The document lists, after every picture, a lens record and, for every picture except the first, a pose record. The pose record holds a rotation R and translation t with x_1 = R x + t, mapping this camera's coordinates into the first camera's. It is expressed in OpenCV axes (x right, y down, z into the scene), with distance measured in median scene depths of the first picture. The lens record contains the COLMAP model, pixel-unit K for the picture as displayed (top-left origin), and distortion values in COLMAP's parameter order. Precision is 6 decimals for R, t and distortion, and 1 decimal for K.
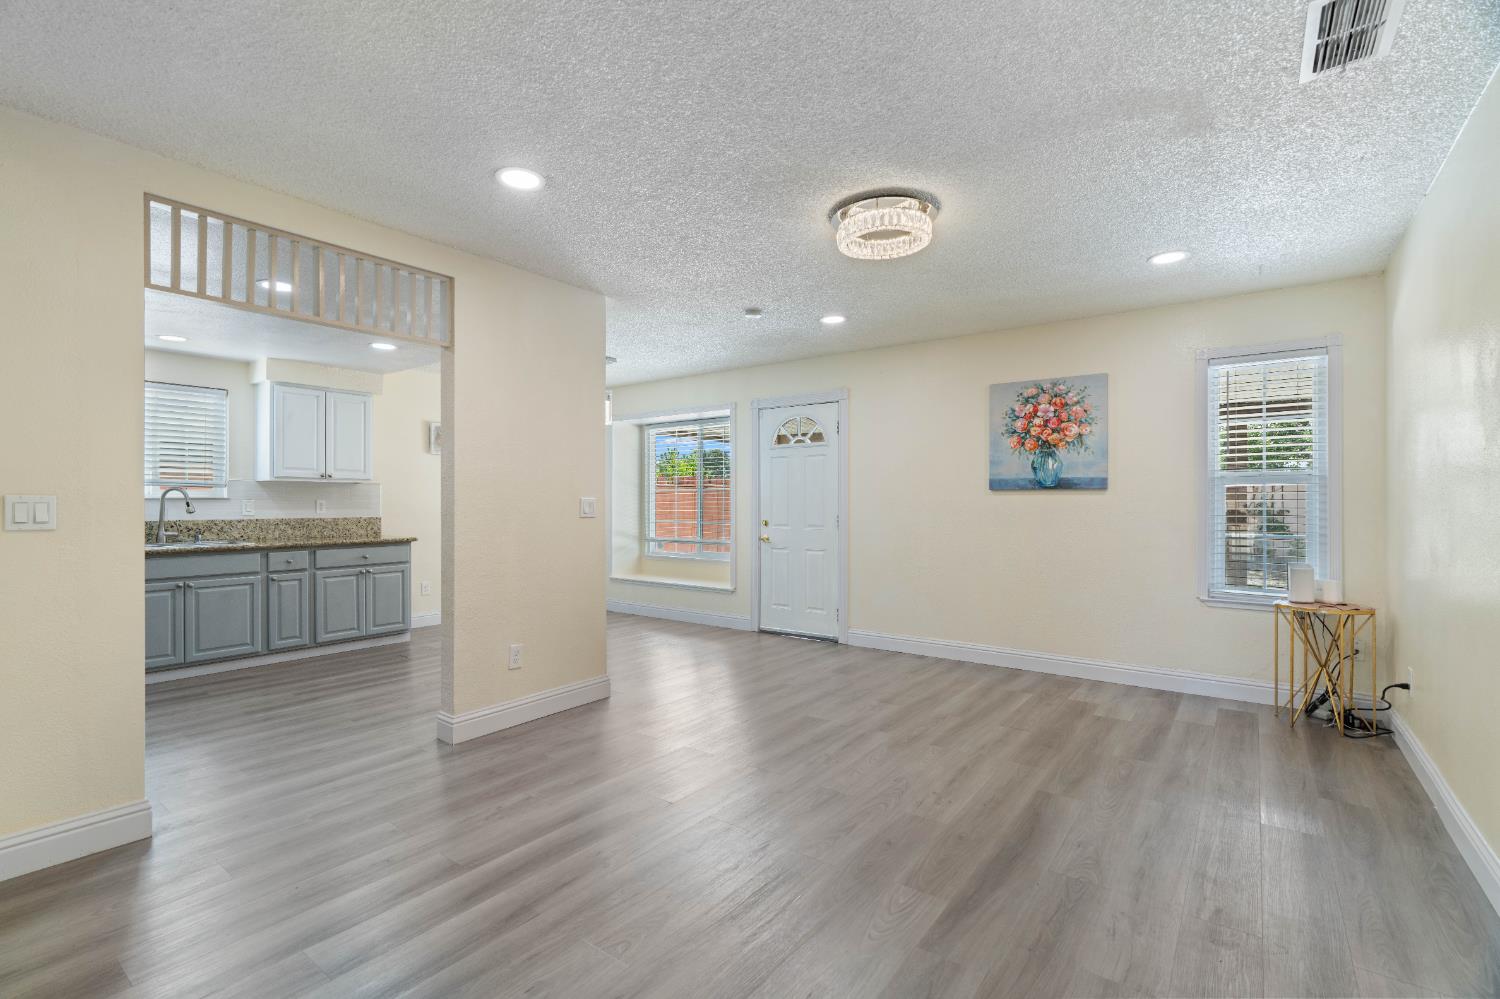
lens RADIAL K [[673.7, 0, 743.7], [0, 673.7, 500.7], [0, 0, 1]] dist [-0.004515, 0.000133]
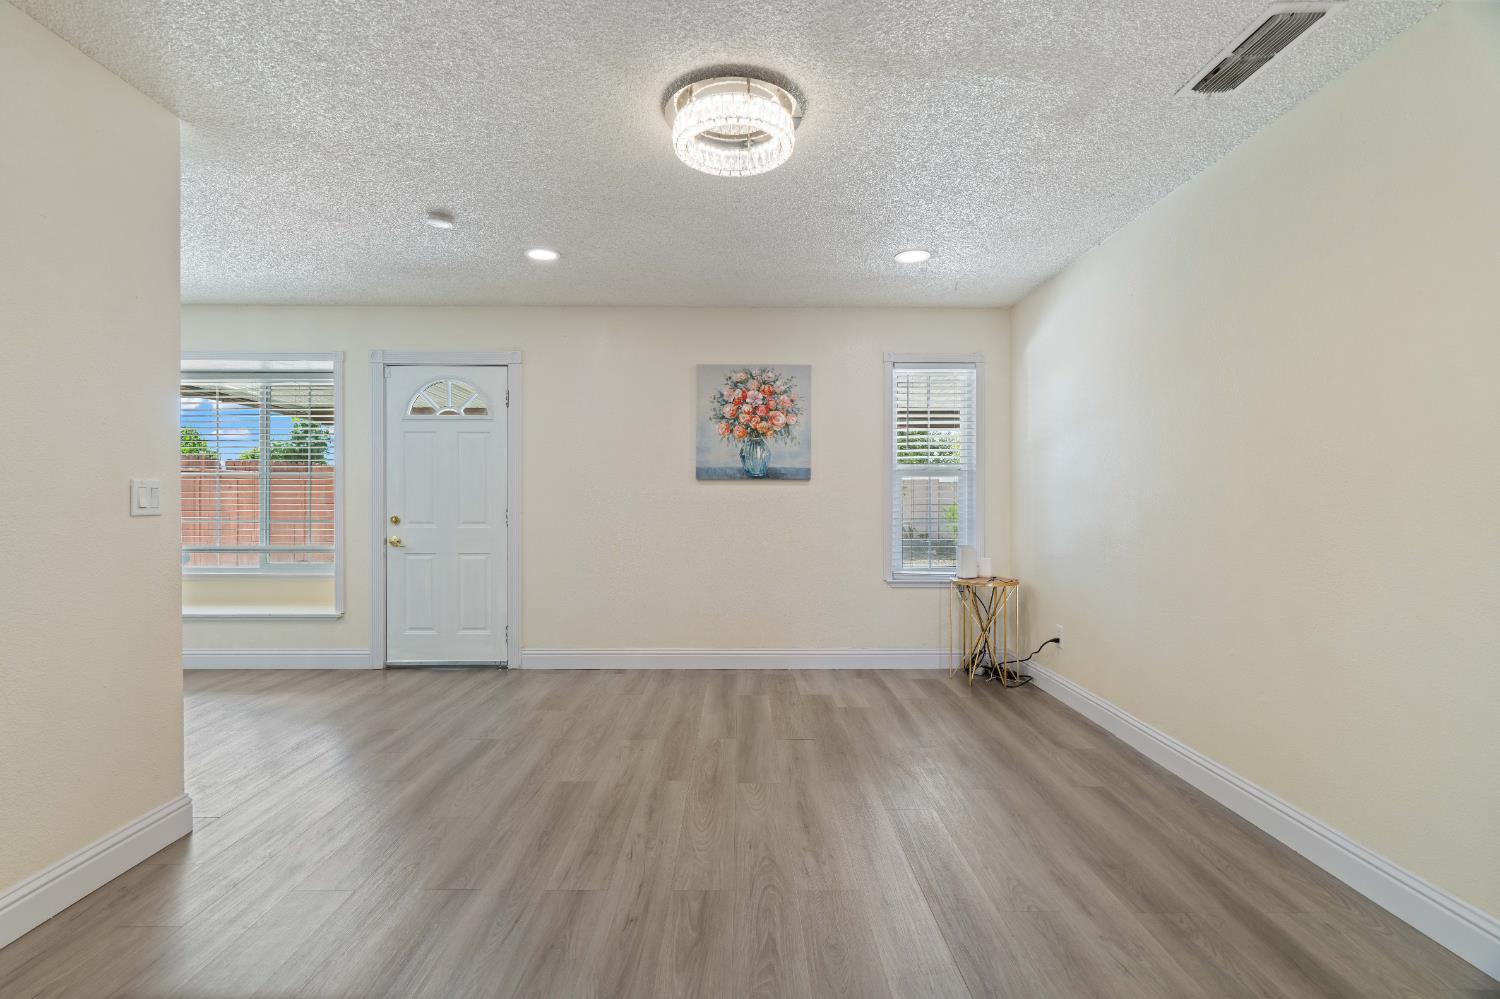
lens RADIAL K [[678.2, 0, 742.6], [0, 678.2, 499.5], [0, 0, 1]] dist [-0.002789, 0.000155]
pose [[0.795105, -0.000614, 0.606472, -0.158750], [-0.002705, 0.999986, 0.004558, 0.008268], [-0.606466, -0.005265, 0.795092, 0.244061]]
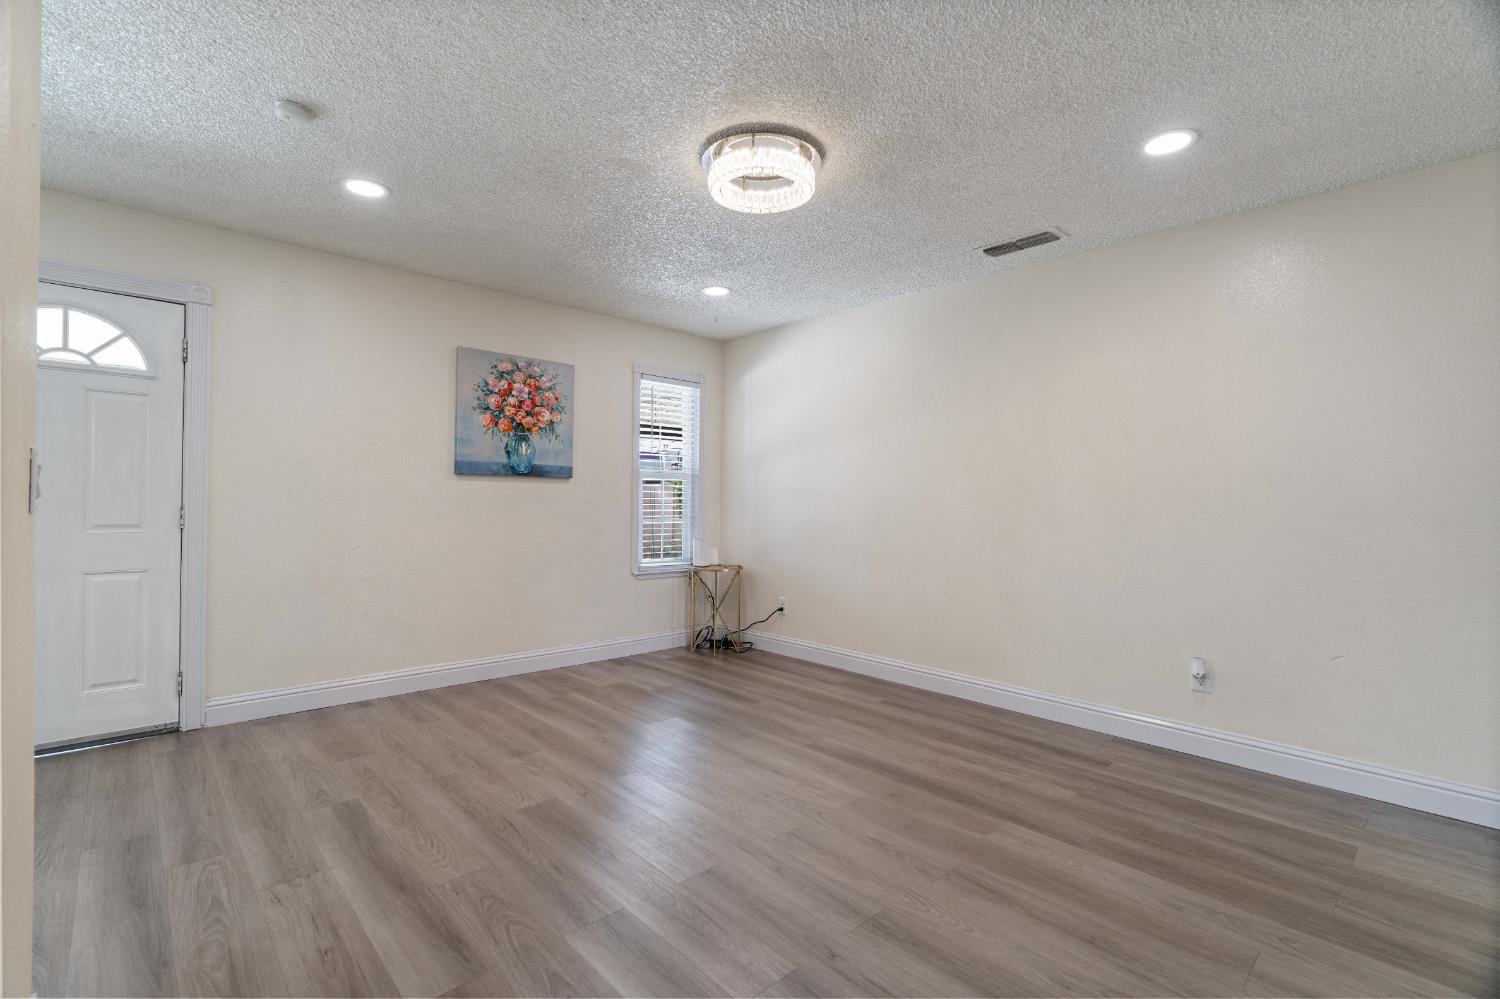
lens RADIAL K [[673.7, 0, 743.7], [0, 673.7, 500.7], [0, 0, 1]] dist [-0.004515, 0.000133]
pose [[0.176921, 0.003850, 0.984217, -0.416732], [-0.014793, 0.999890, -0.001252, 0.014101], [-0.984114, -0.014338, 0.176959, 0.549485]]
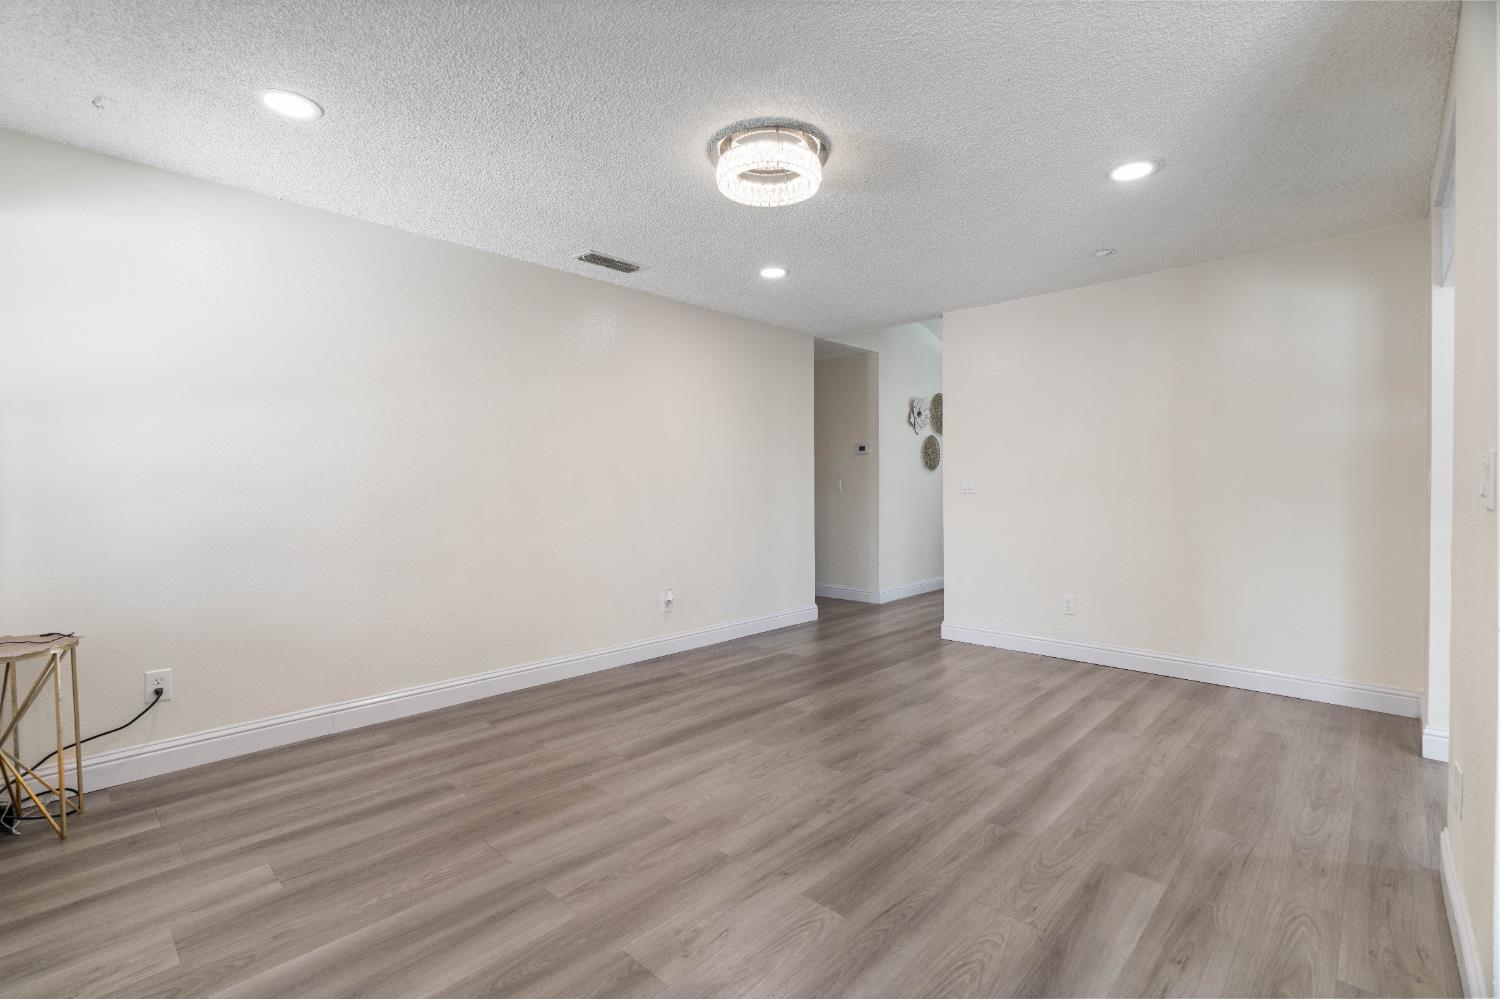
lens RADIAL K [[675.5, 0, 746.5], [0, 675.5, 513.8], [0, 0, 1]] dist [-0.002969, -0.000273]
pose [[-0.993273, 0.000306, 0.115795, 0.087088], [0.004877, 0.999220, 0.039198, 0.010217], [-0.115692, 0.039500, -0.992499, 1.201967]]
